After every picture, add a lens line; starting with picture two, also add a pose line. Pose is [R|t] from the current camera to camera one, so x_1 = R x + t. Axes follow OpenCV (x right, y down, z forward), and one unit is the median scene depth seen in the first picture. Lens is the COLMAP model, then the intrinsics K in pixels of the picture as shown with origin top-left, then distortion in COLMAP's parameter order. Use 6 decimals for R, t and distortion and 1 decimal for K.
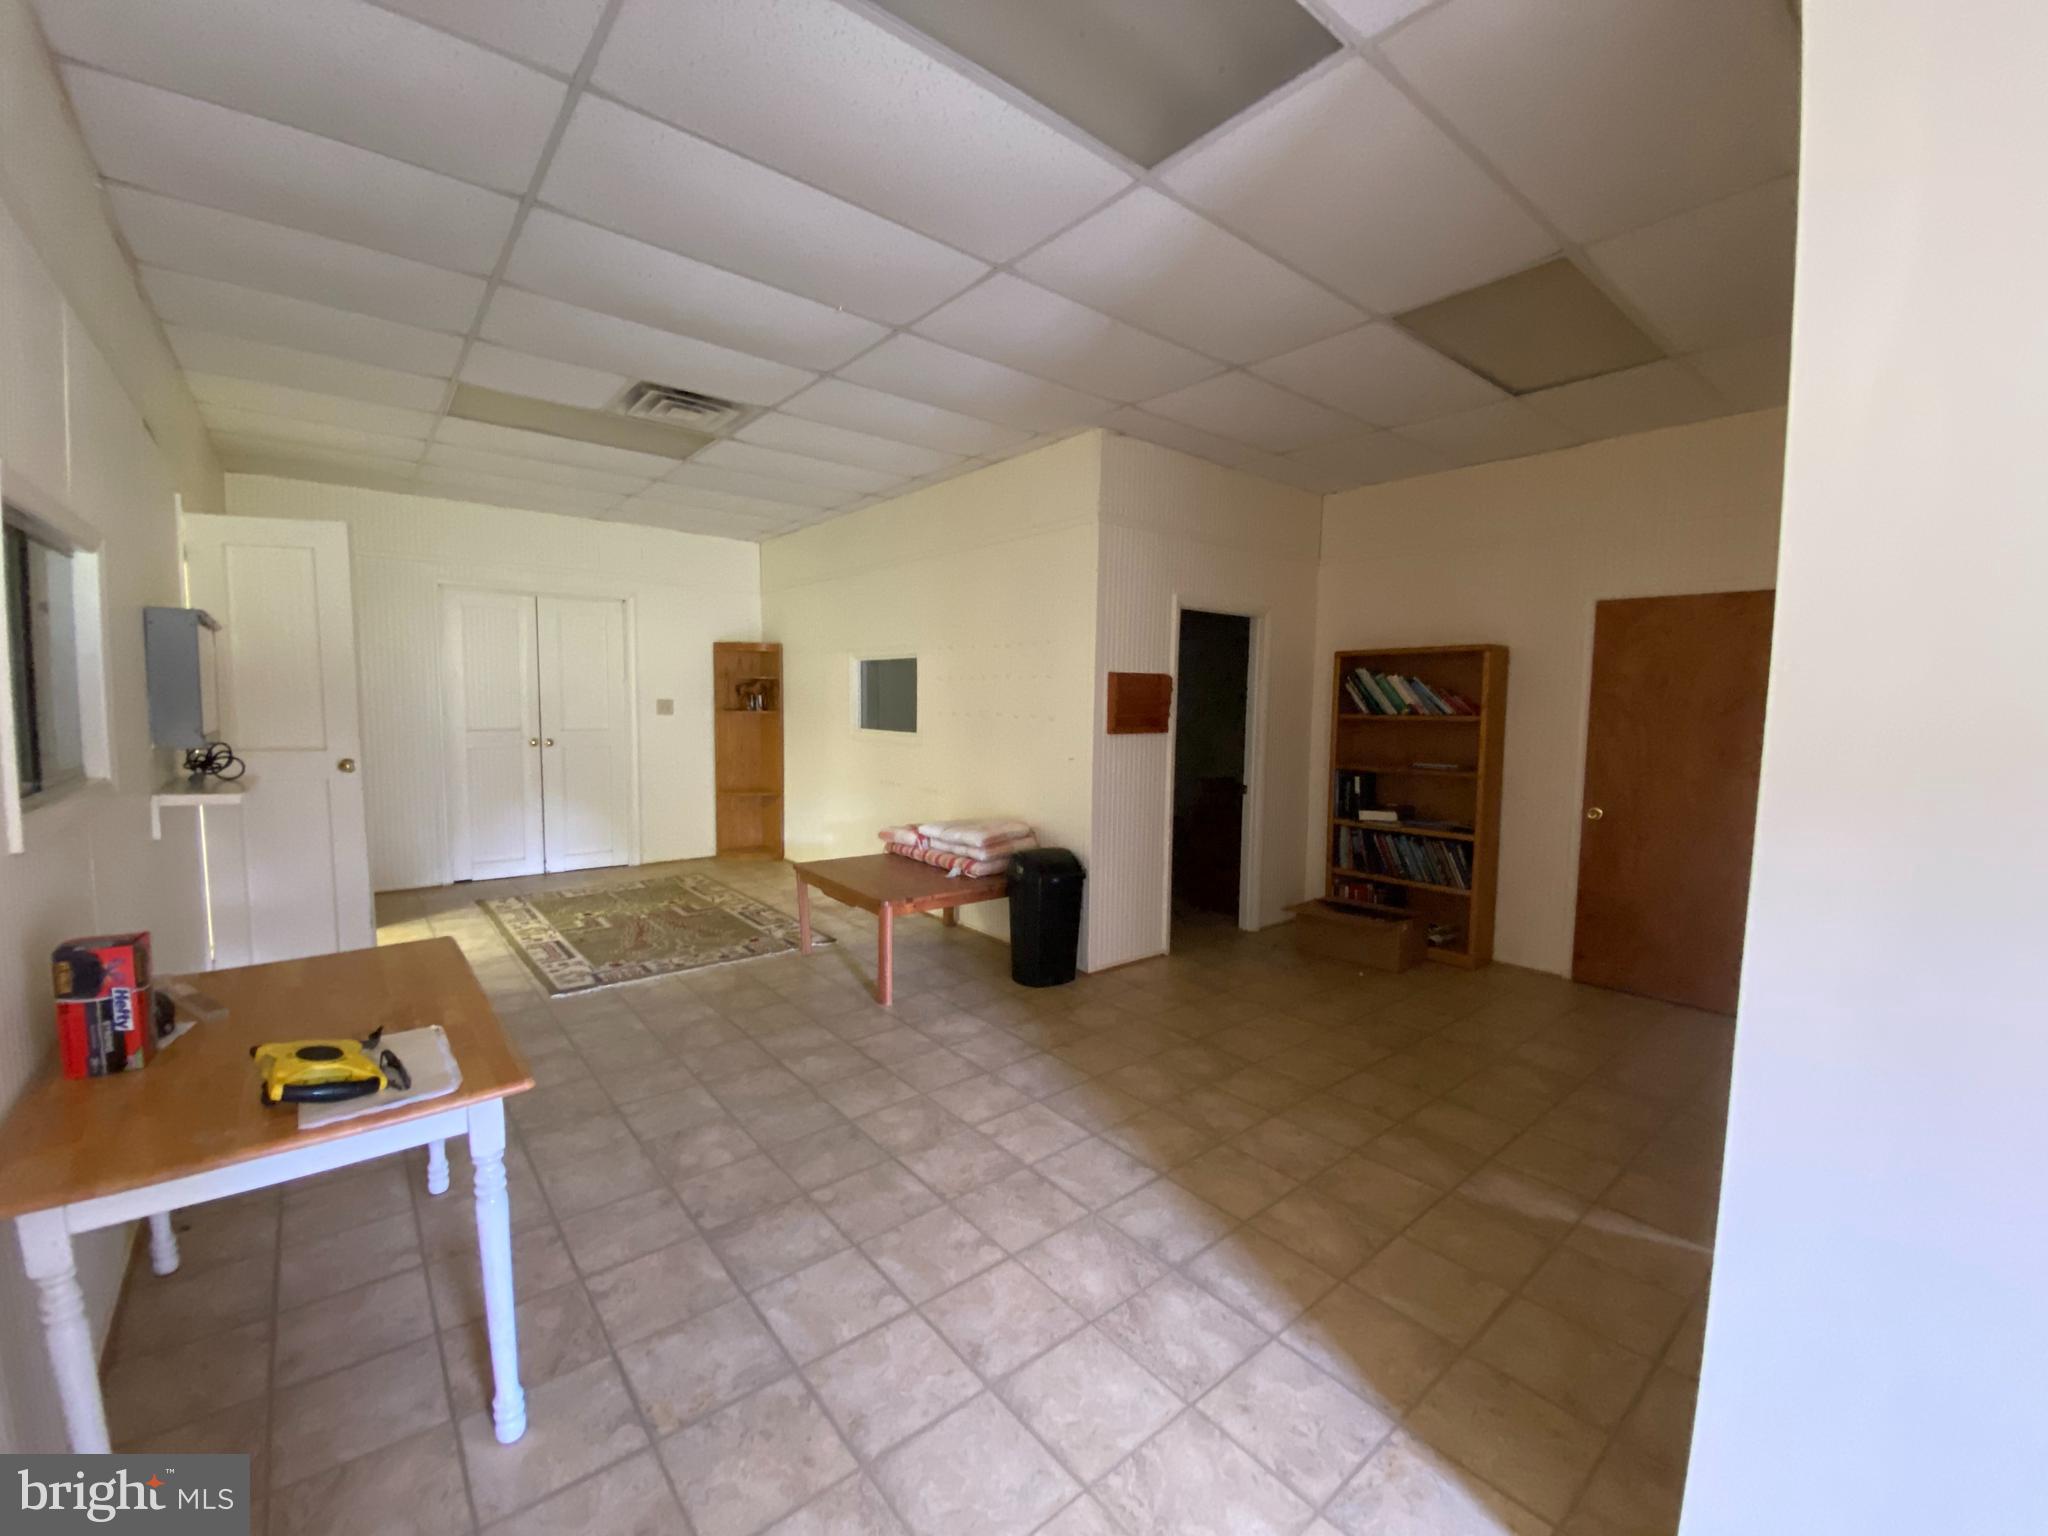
lens RADIAL K [[835.1, 0, 1024.1], [0, 835.1, 759.6], [0, 0, 1]] dist [0.025201, -0.024265]
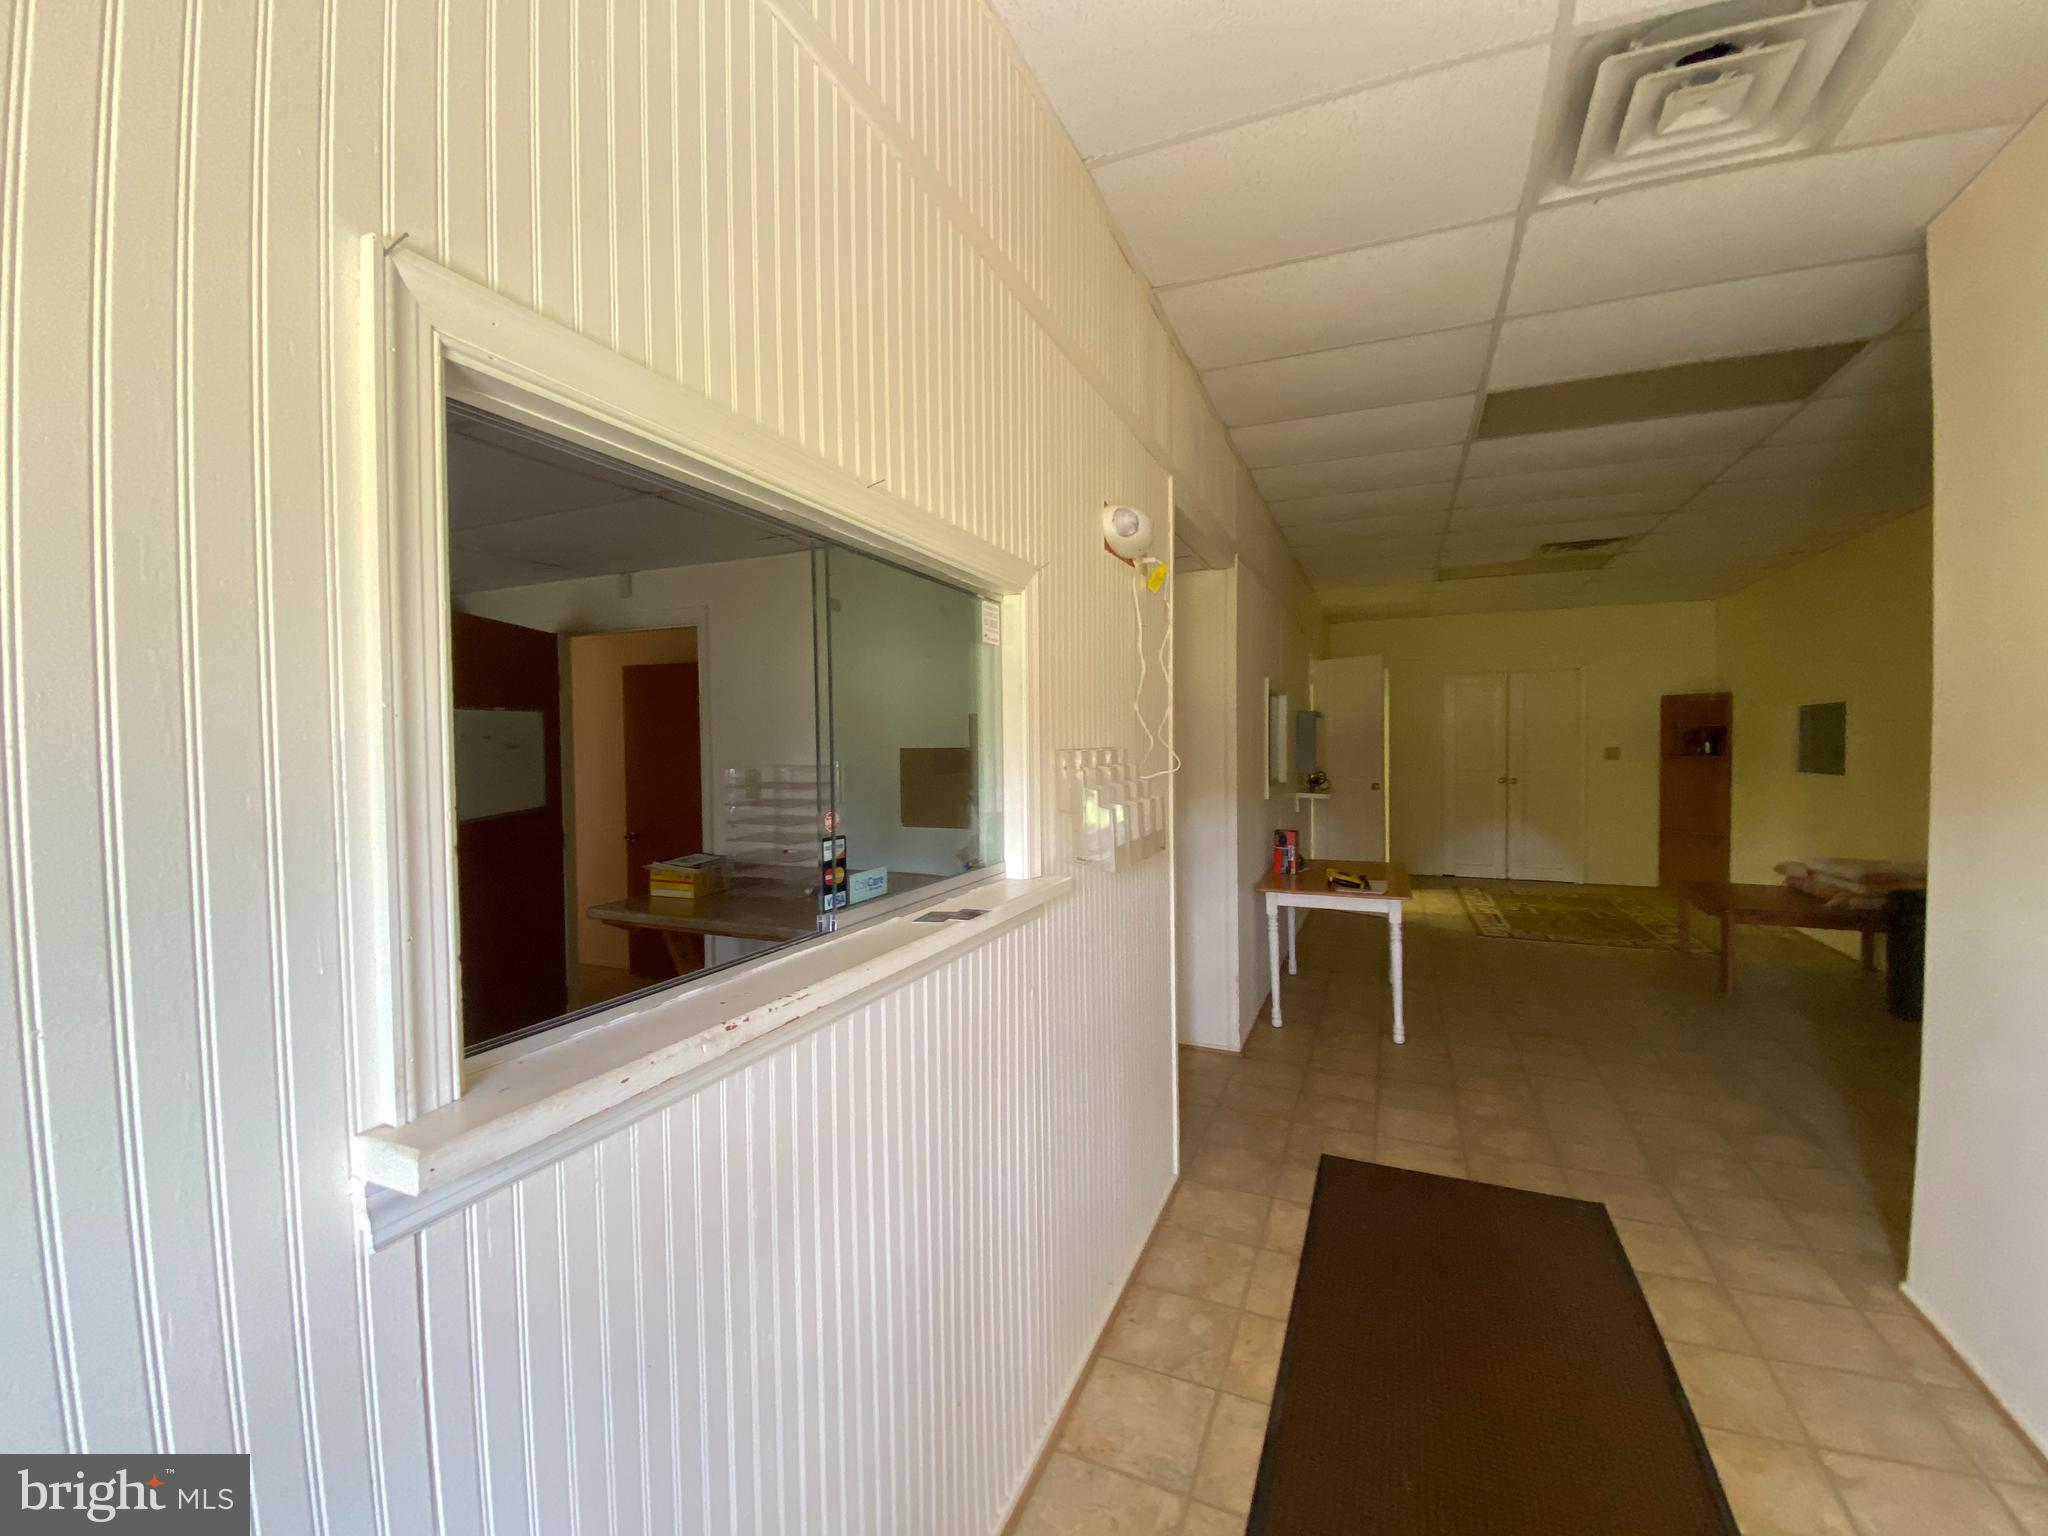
lens RADIAL K [[835.1, 0, 1024.1], [0, 835.1, 759.6], [0, 0, 1]] dist [0.025201, -0.024265]
pose [[0.446687, 0.001124, -0.894690, 0.400292], [-0.053294, 0.998257, -0.025353, 0.030180], [0.893102, 0.059006, 0.445968, -0.414300]]
